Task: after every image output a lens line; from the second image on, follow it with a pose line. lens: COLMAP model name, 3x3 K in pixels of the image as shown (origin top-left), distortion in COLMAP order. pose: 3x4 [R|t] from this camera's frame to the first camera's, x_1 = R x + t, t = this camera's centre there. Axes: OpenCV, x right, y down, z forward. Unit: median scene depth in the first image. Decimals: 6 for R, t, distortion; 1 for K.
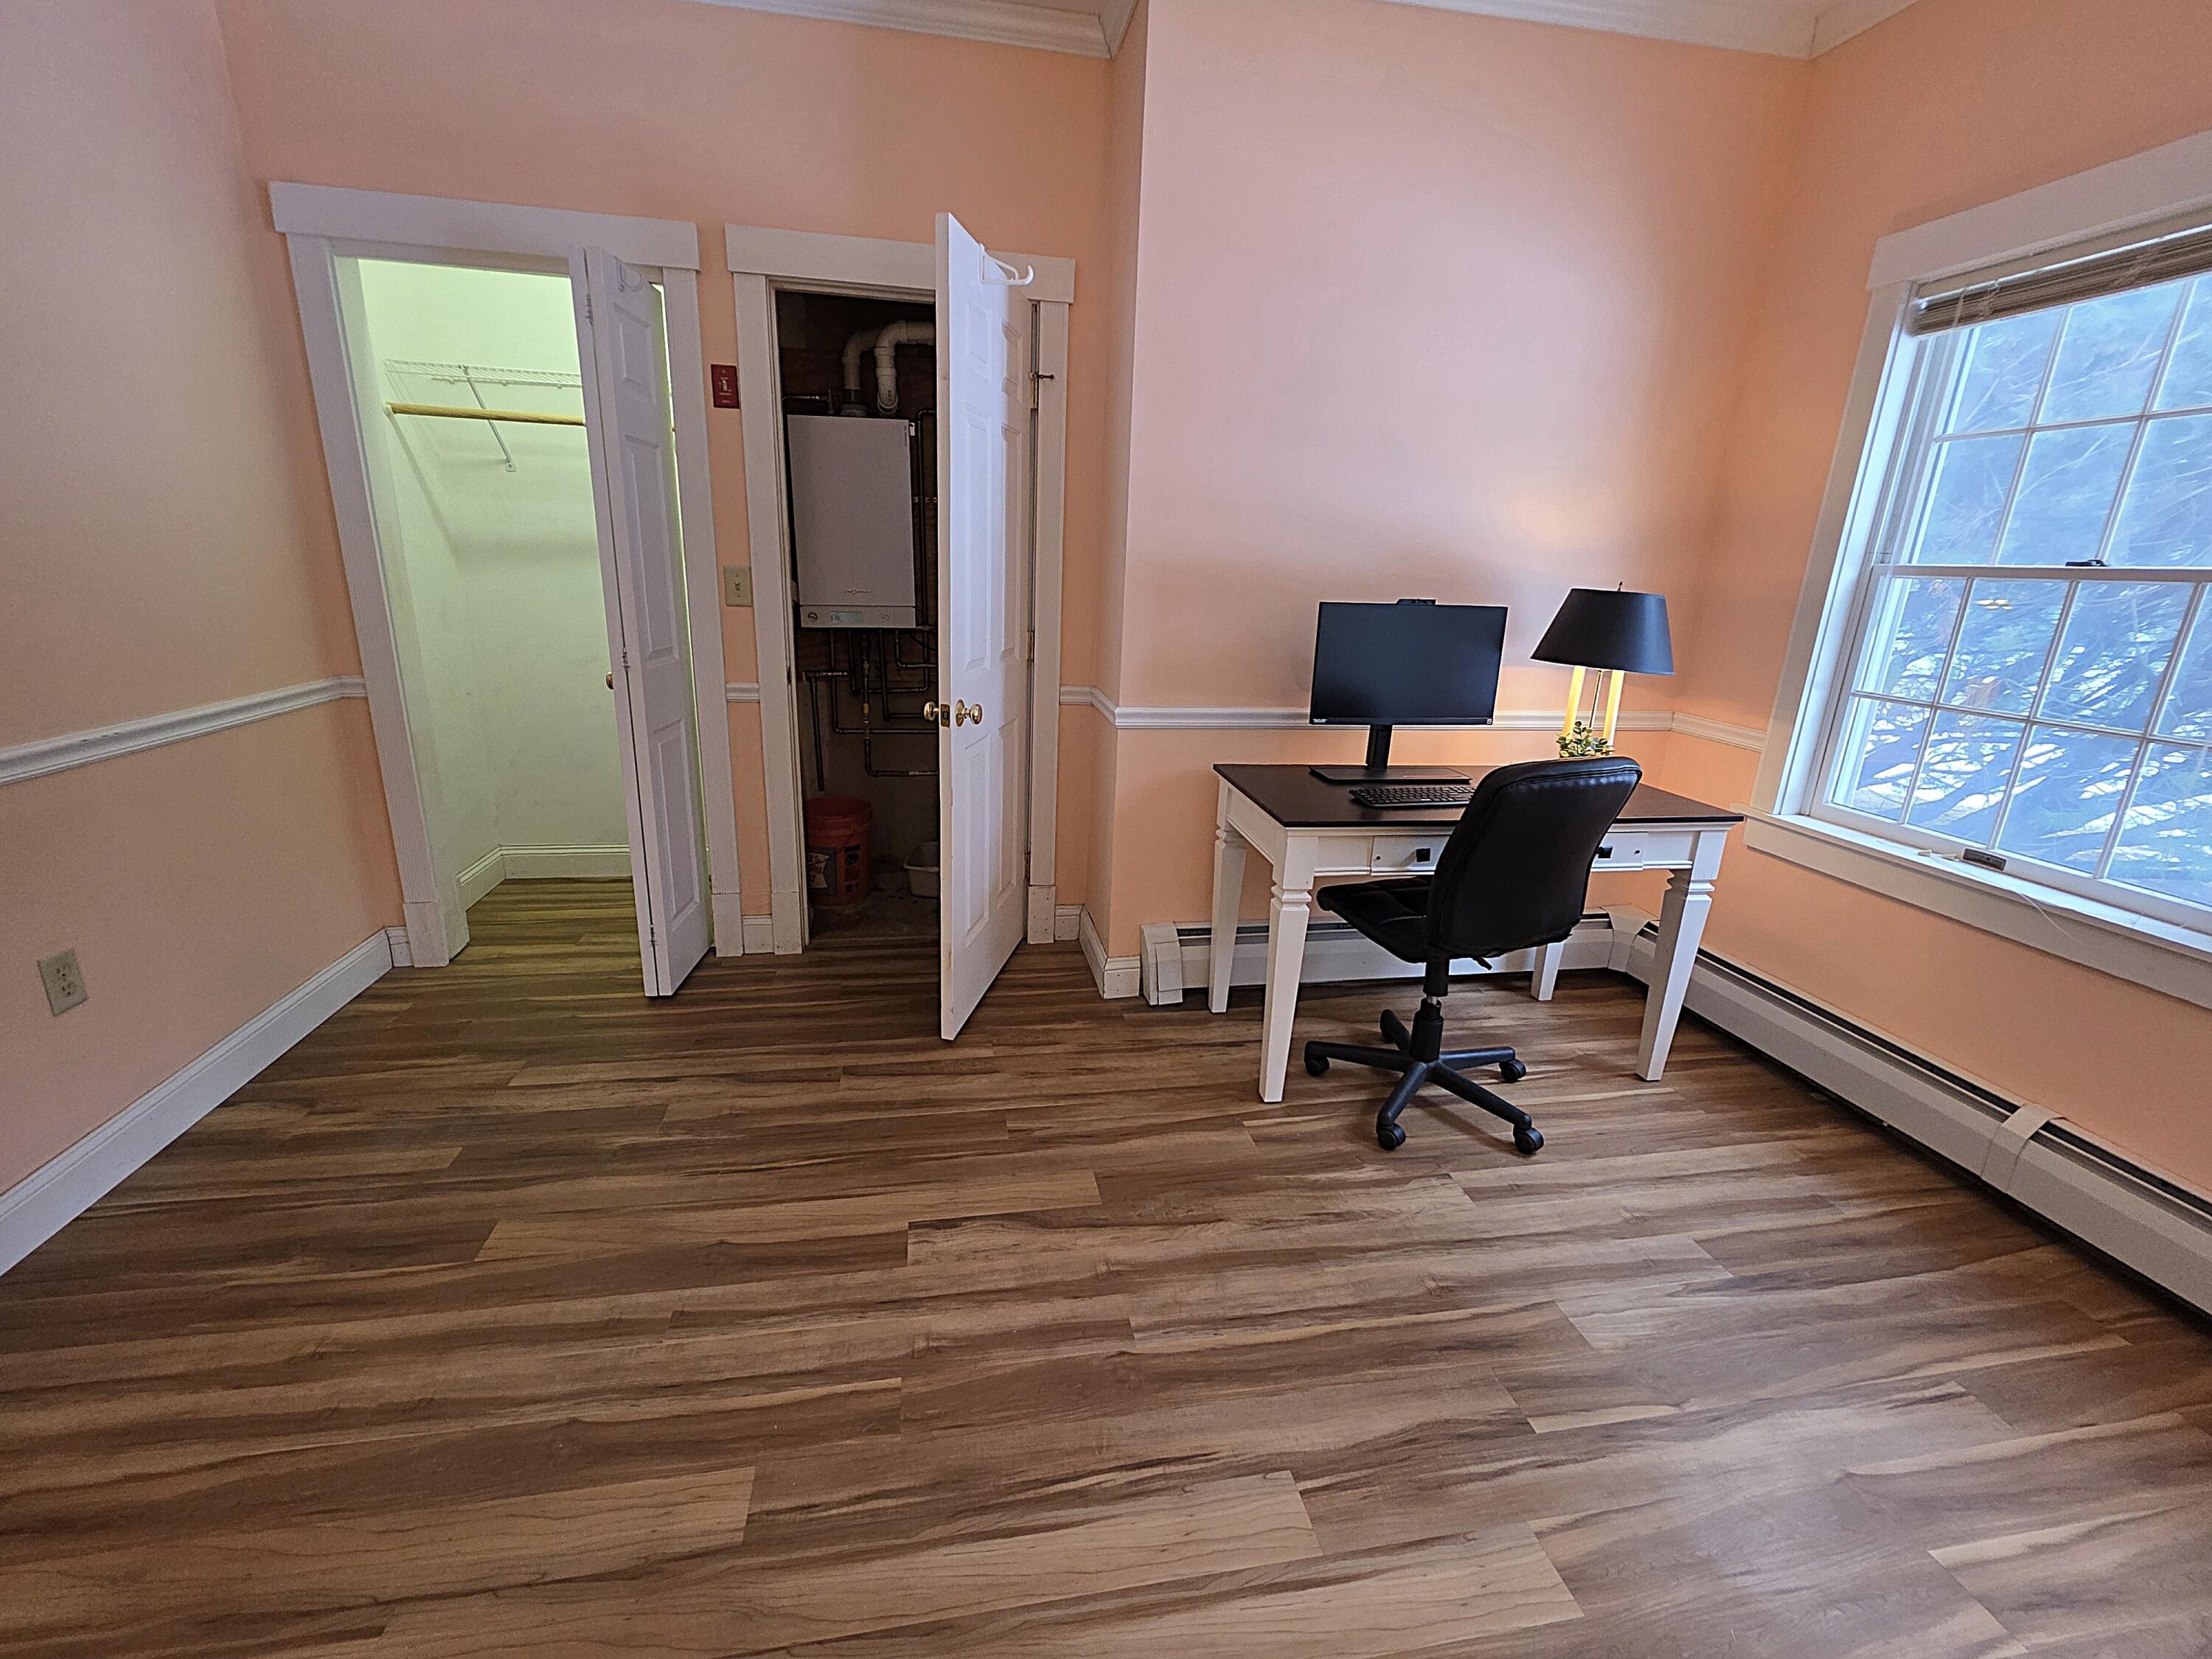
lens RADIAL K [[929.3, 0, 1106.2], [0, 929.3, 825.1], [0, 0, 1]] dist [-0.002518, 0.001248]
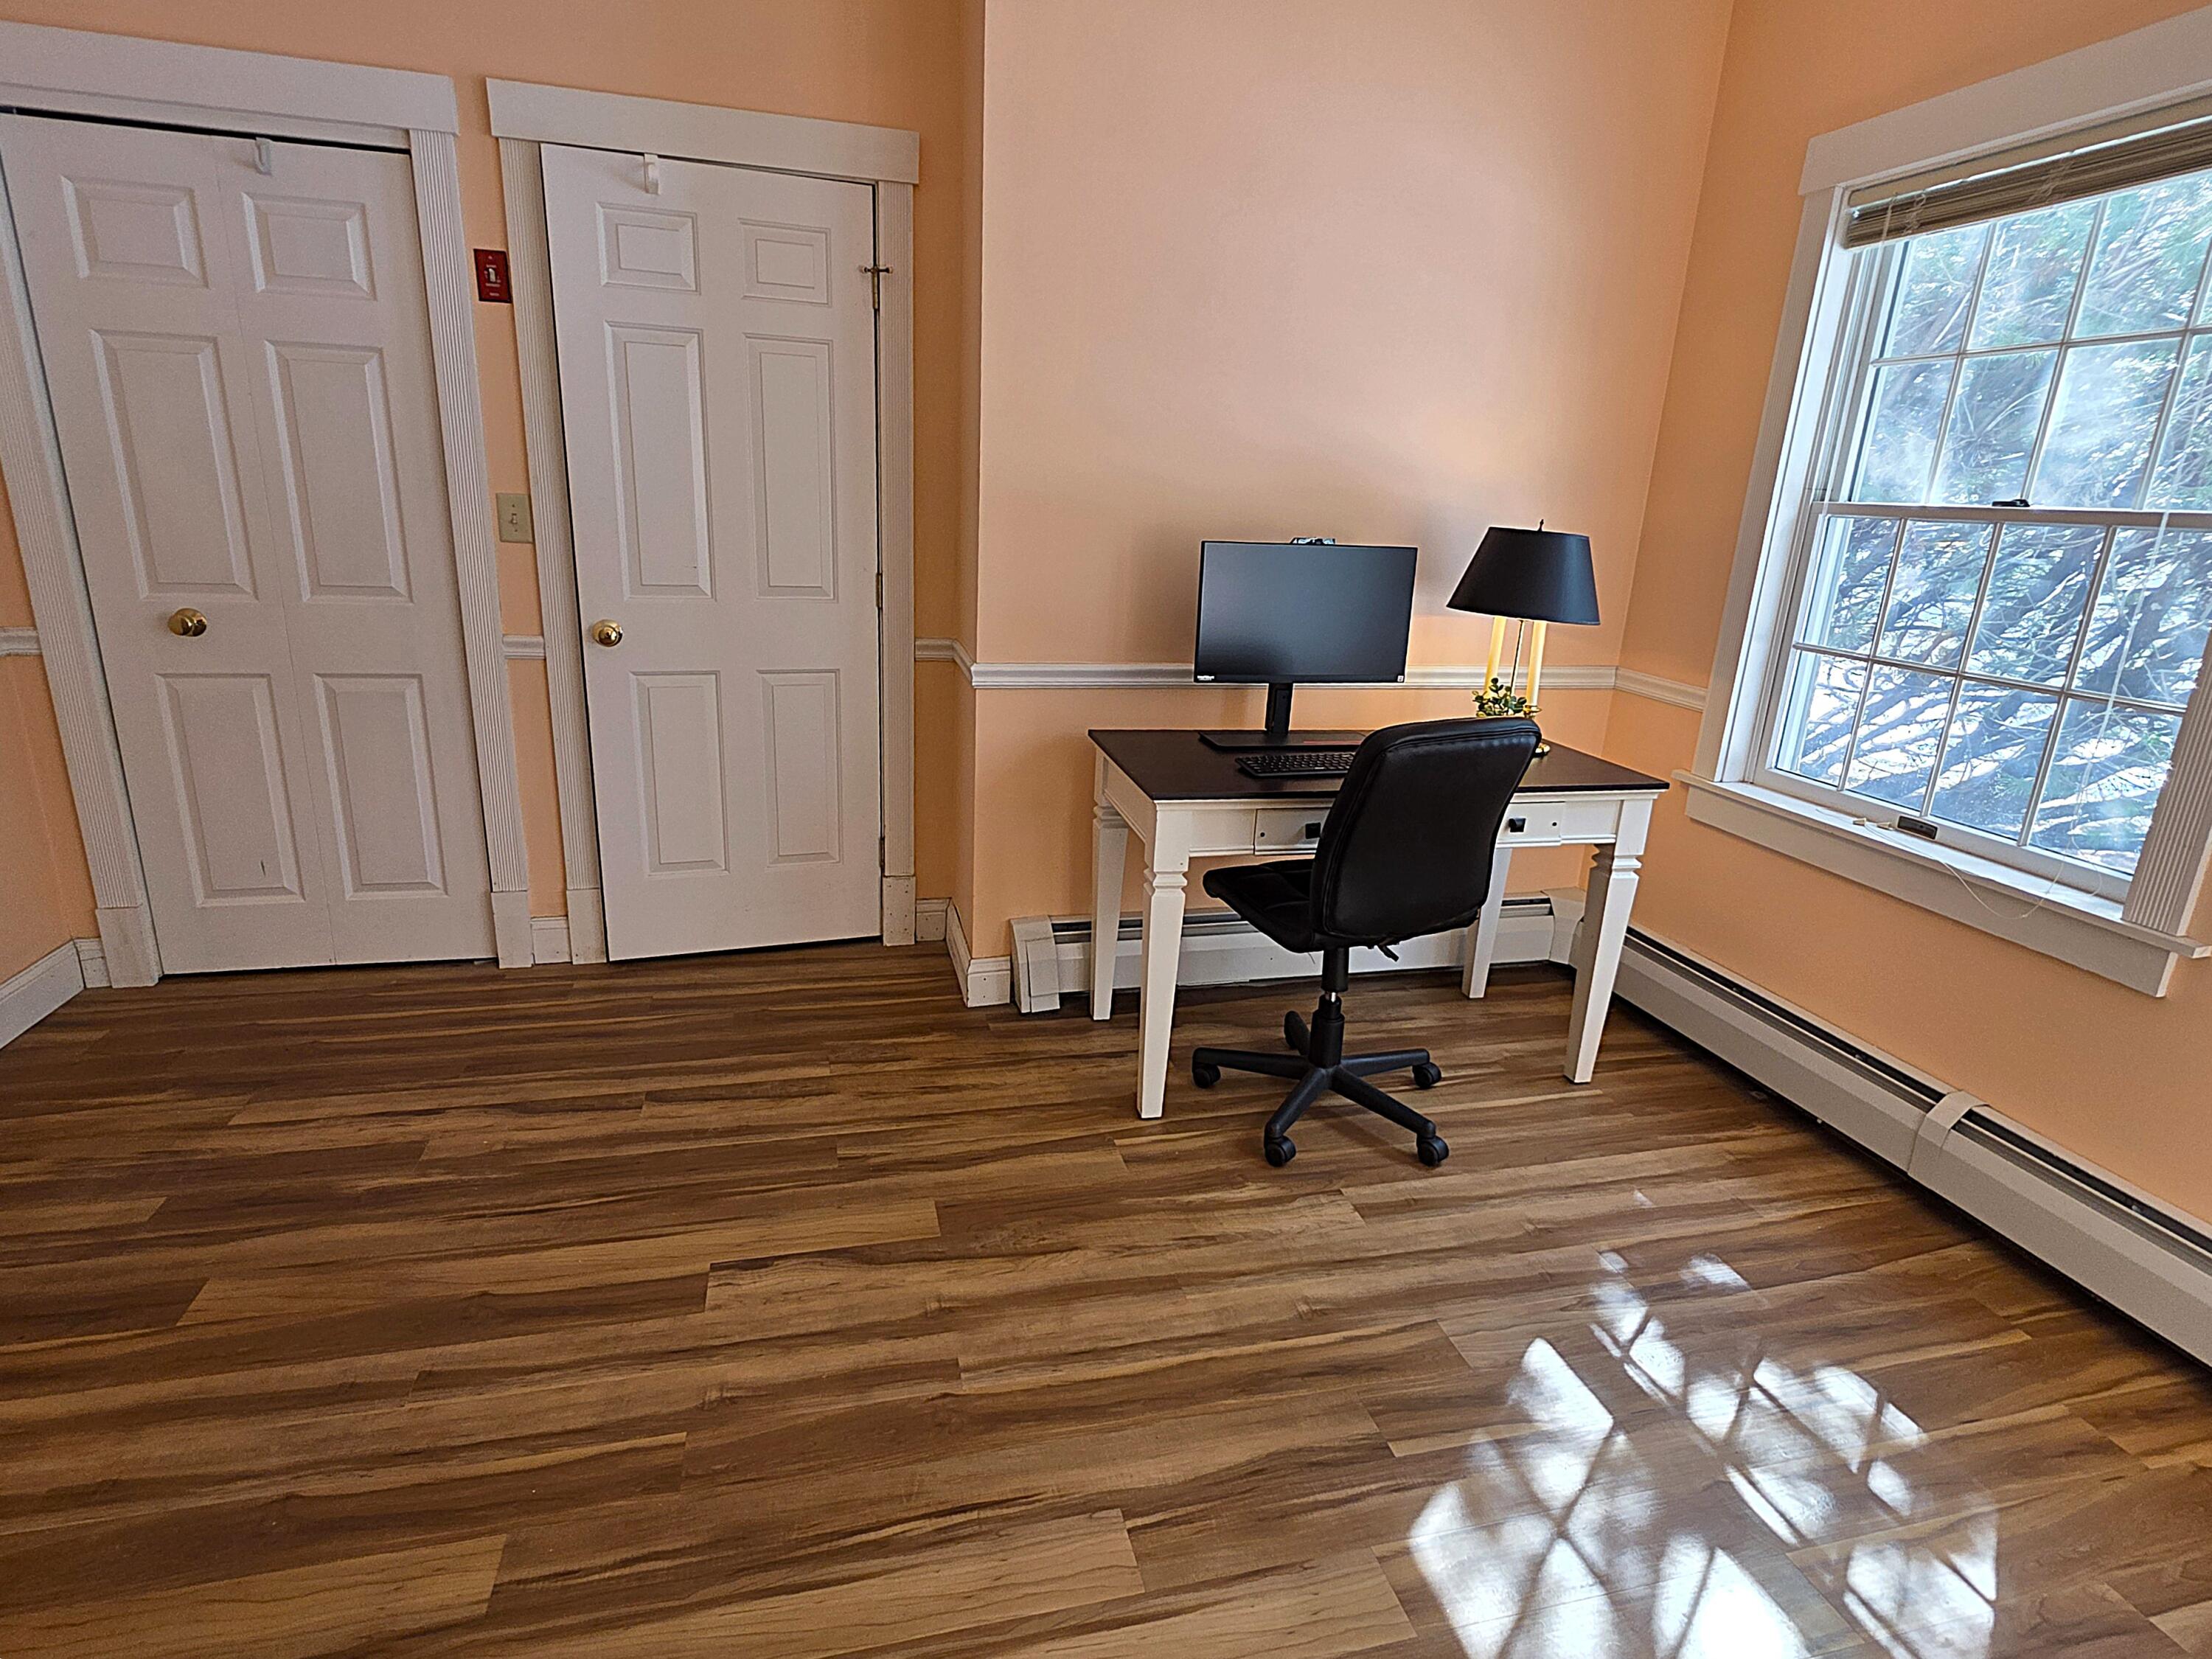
lens RADIAL K [[1138.5, 0, 1112.9], [0, 1138.5, 825.0], [0, 0, 1]] dist [-0.003137, 0.001949]
pose [[0.997733, -0.012434, 0.066138, 0.090610], [0.011620, 0.999852, 0.012686, 0.011918], [-0.066285, -0.011889, 0.997730, -0.068273]]
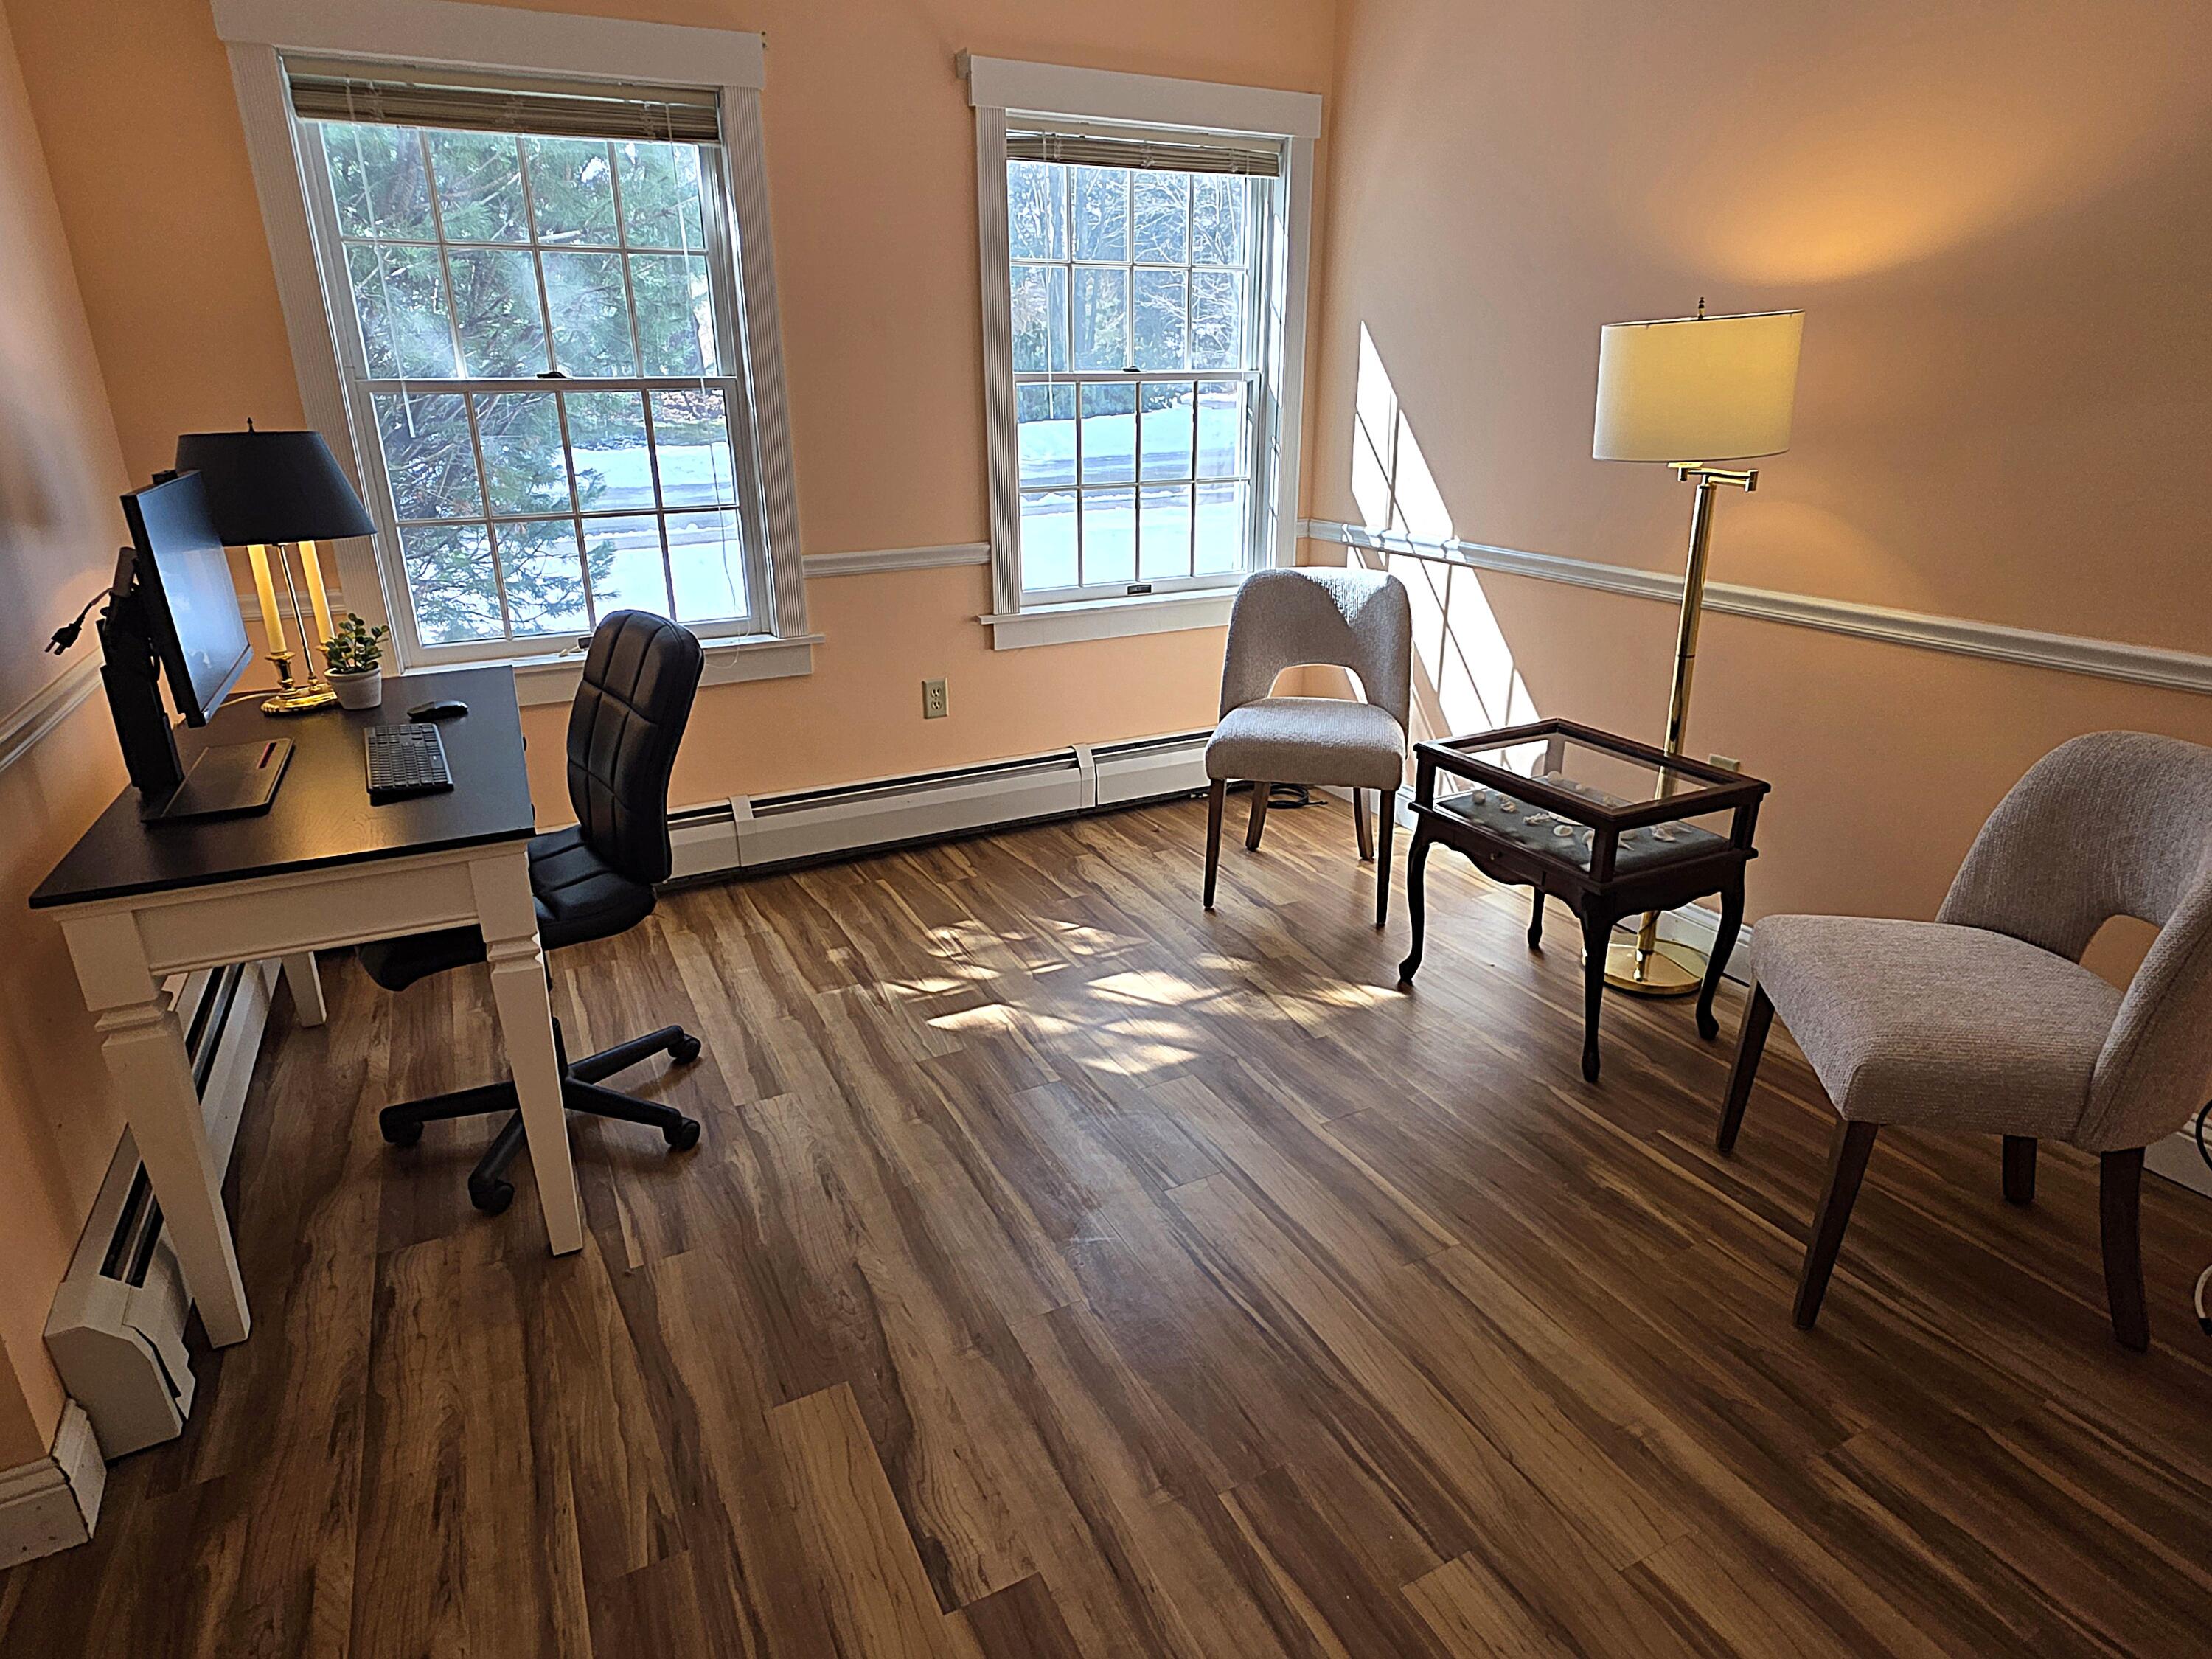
lens RADIAL K [[1266.4, 0, 1088.7], [0, 1266.4, 807.8], [0, 0, 1]] dist [0.000673, -0.001155]
pose [[-0.286817, -0.343066, 0.894450, -0.738352], [0.263432, 0.869439, 0.417946, -0.296864], [-0.921053, 0.355501, -0.158996, 0.833849]]
